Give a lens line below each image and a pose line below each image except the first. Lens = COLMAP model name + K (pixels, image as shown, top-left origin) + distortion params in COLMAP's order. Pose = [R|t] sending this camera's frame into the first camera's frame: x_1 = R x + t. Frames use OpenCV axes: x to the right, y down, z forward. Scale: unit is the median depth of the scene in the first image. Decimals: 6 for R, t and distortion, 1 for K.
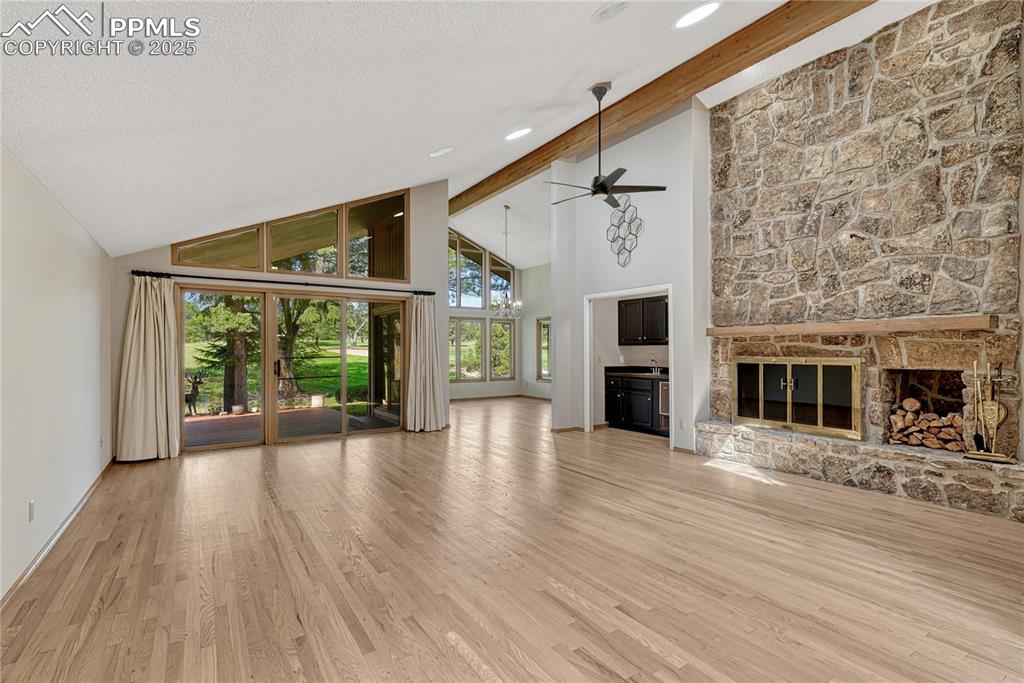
lens RADIAL K [[469.0, 0, 511.5], [0, 469.0, 345.6], [0, 0, 1]] dist [-0.003757, 0.000129]
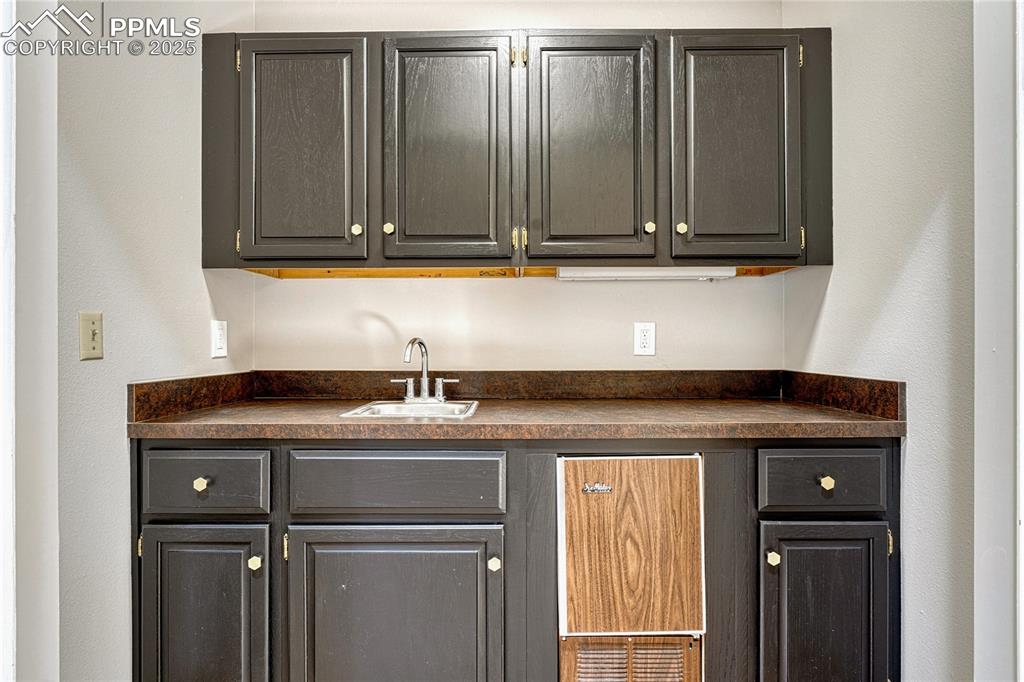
lens RADIAL K [[513.6, 0, 511.8], [0, 513.6, 338.1], [0, 0, 1]] dist [0.024796, 0.000877]
pose [[0.557614, 0.000497, 0.830100, 0.205579], [-0.005321, 0.999981, 0.002976, 0.045334], [-0.830083, -0.006077, 0.557606, 1.293819]]
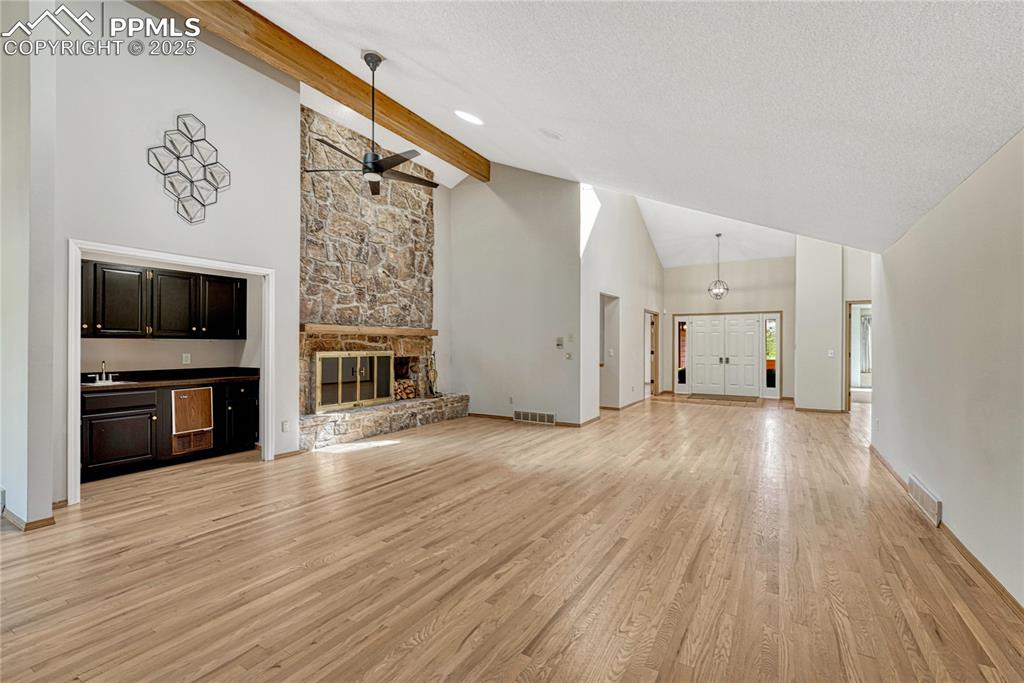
lens RADIAL K [[435.3, 0, 517.4], [0, 435.3, 345.0], [0, 0, 1]] dist [-0.000205, 0.000309]
pose [[-0.423939, 0.001487, 0.905690, -0.726398], [-0.010654, 0.999921, -0.006629, 0.010372], [-0.905628, -0.012459, -0.423890, 1.150970]]
